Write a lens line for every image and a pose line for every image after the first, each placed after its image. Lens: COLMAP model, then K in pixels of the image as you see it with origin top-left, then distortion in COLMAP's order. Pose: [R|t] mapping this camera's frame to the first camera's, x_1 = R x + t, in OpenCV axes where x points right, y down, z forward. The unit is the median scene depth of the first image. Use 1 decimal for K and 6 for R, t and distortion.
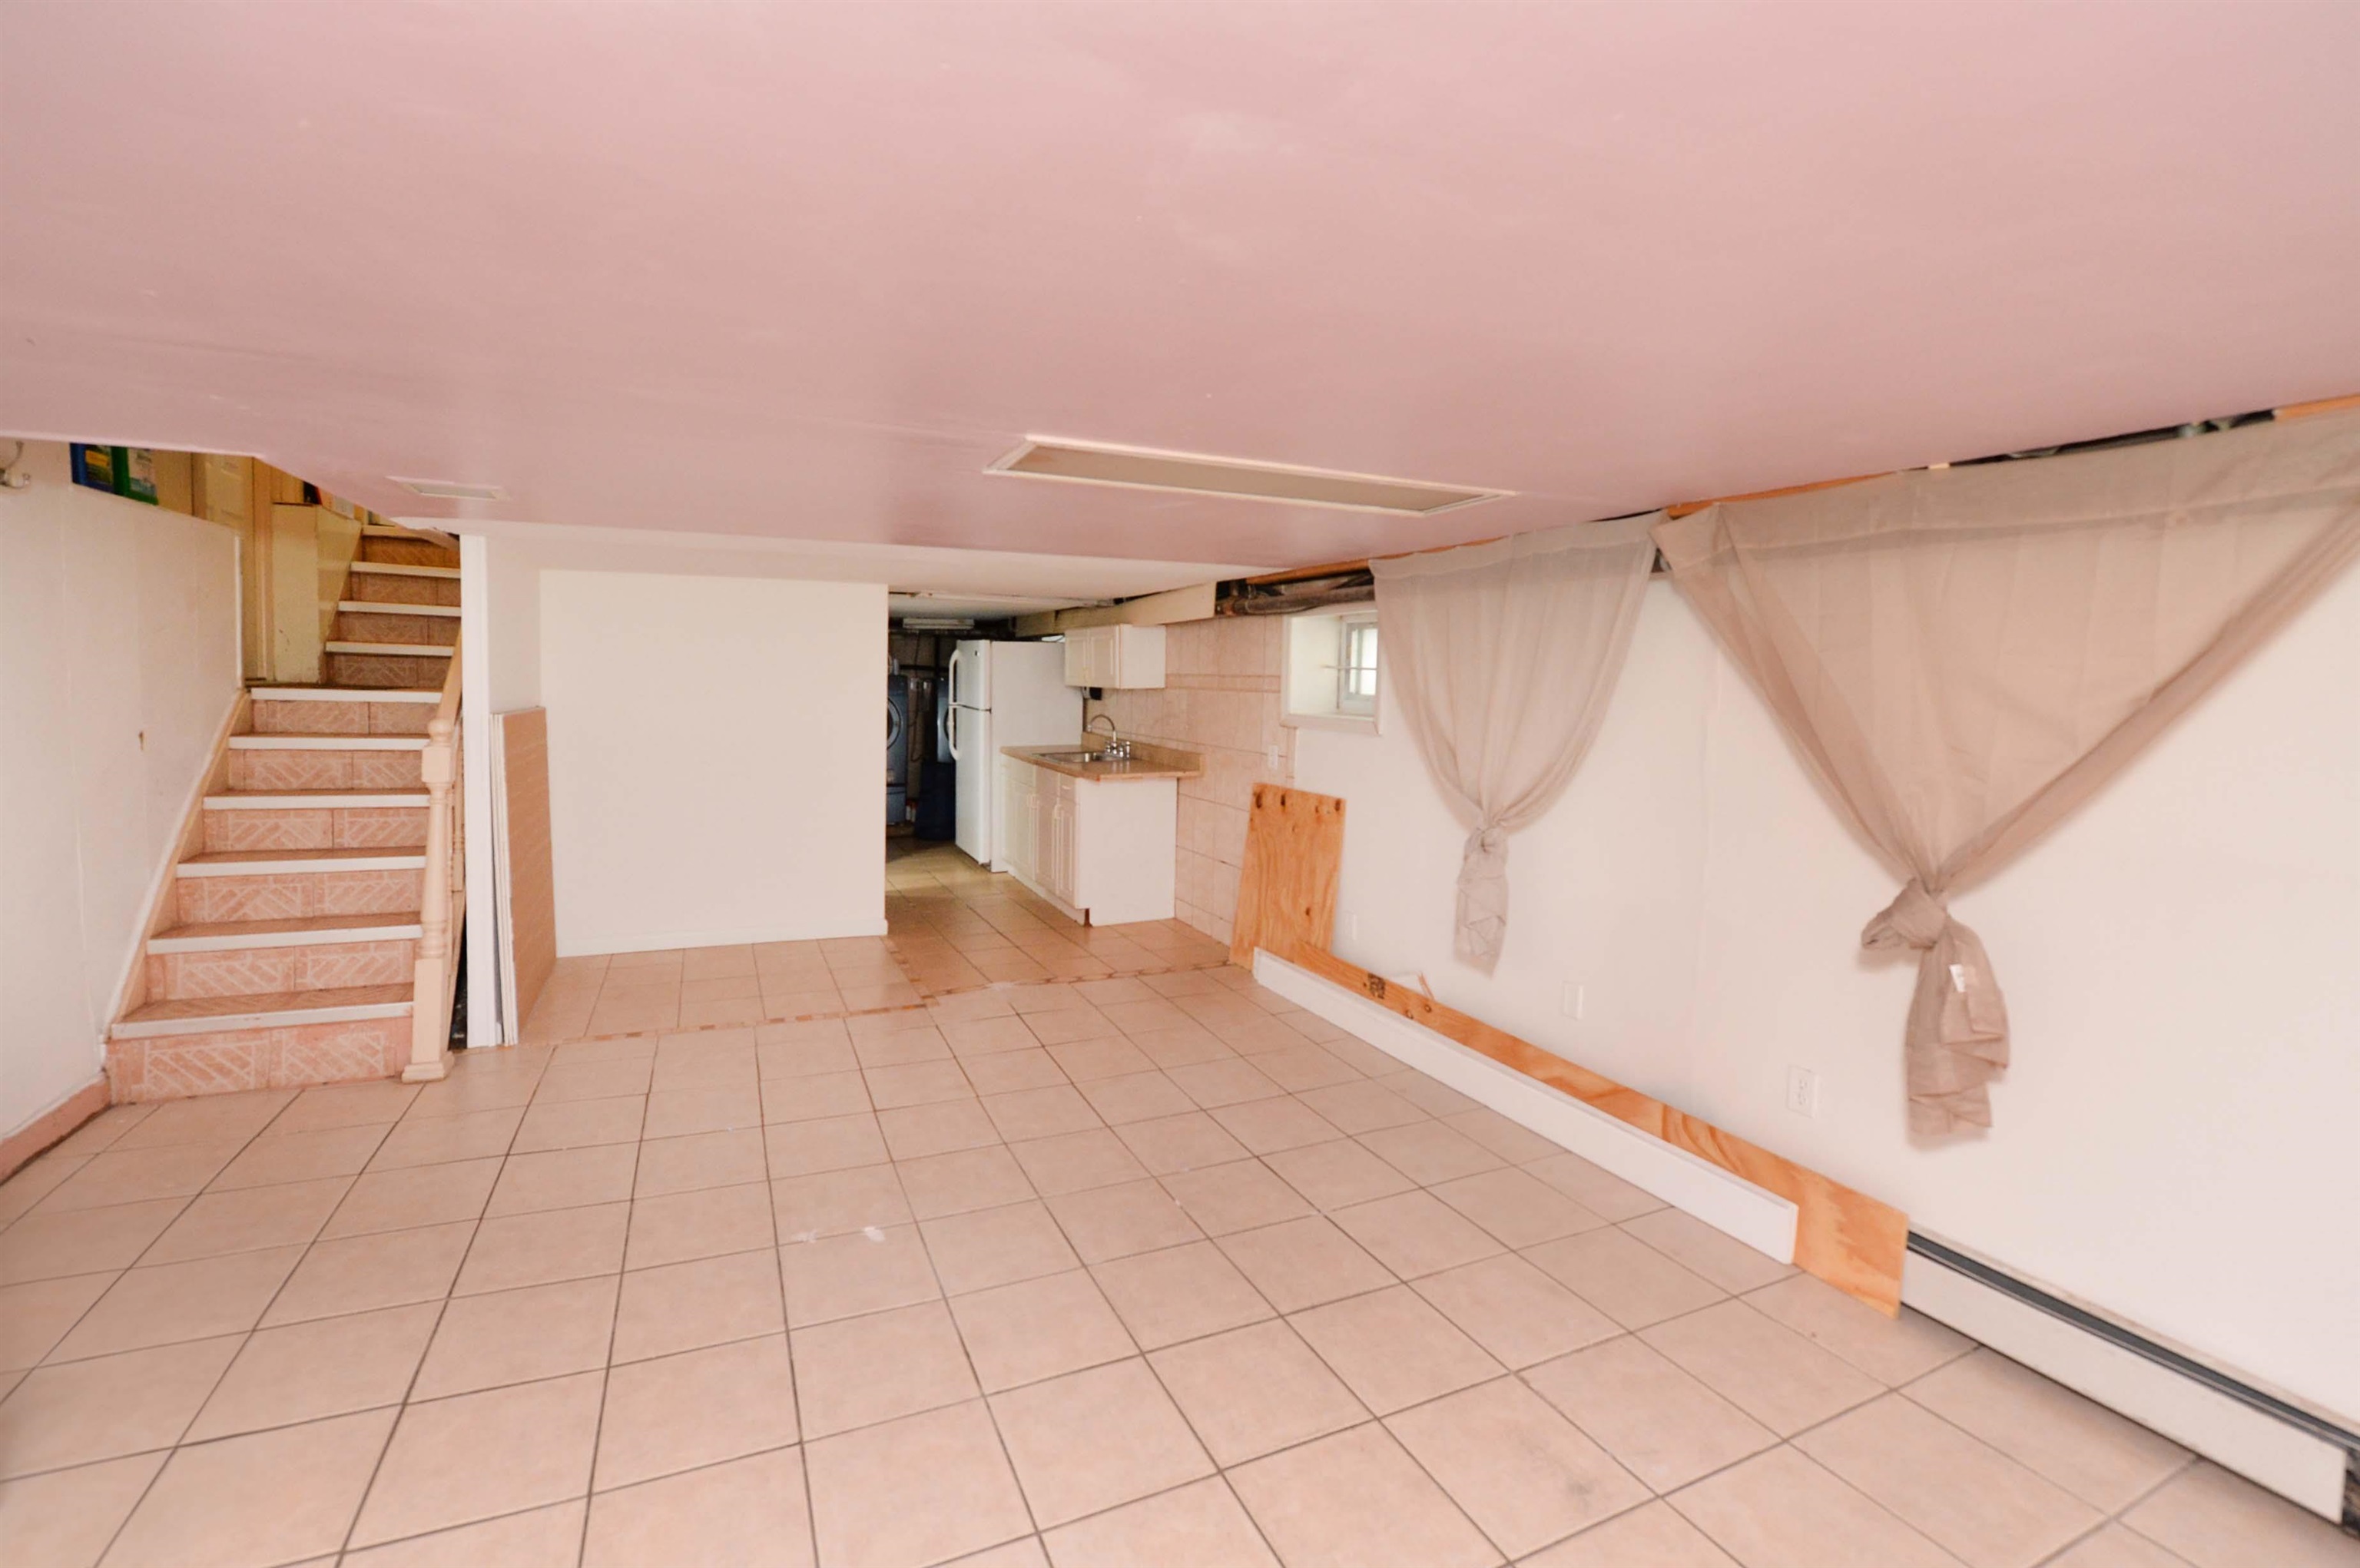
lens RADIAL K [[999.8, 0, 1145.1], [0, 999.8, 718.9], [0, 0, 1]] dist [-0.002860, -0.000613]
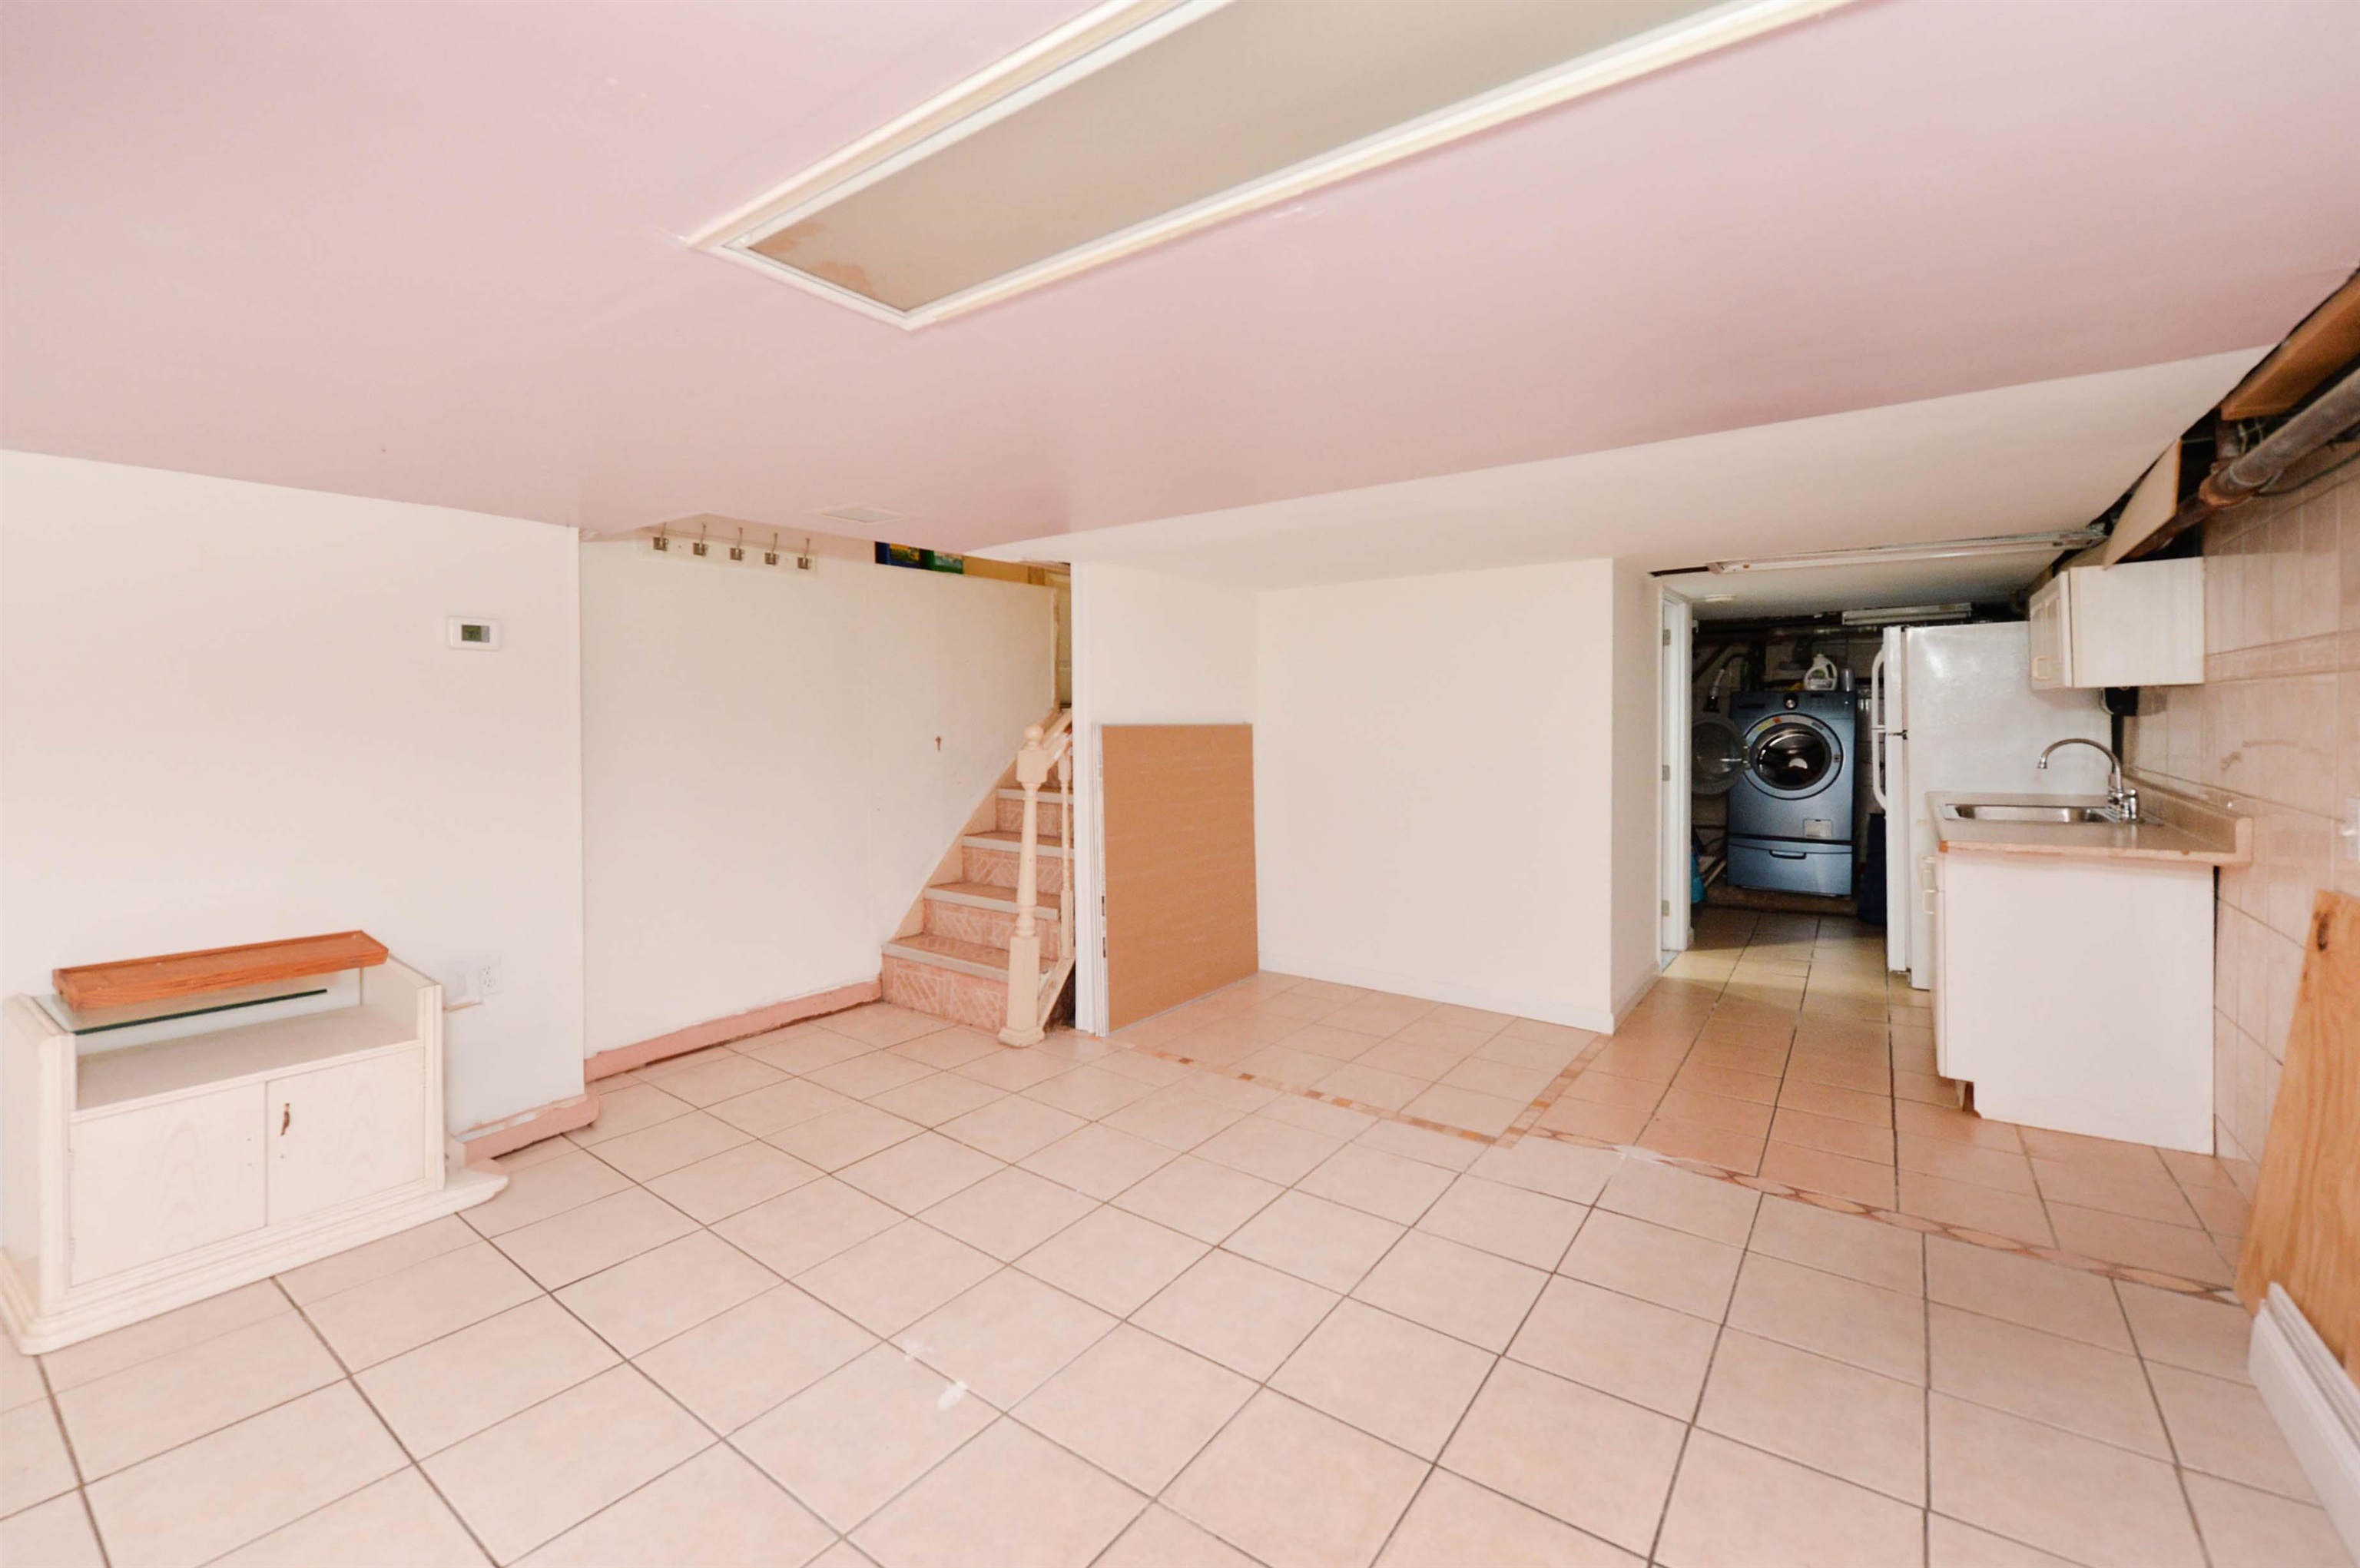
lens RADIAL K [[999.8, 0, 1145.1], [0, 999.8, 718.9], [0, 0, 1]] dist [-0.002860, -0.000613]
pose [[0.498524, -0.015689, -0.866734, 0.281742], [-0.019482, 0.999381, -0.029296, 0.018597], [0.866657, 0.031491, 0.497910, 0.455730]]
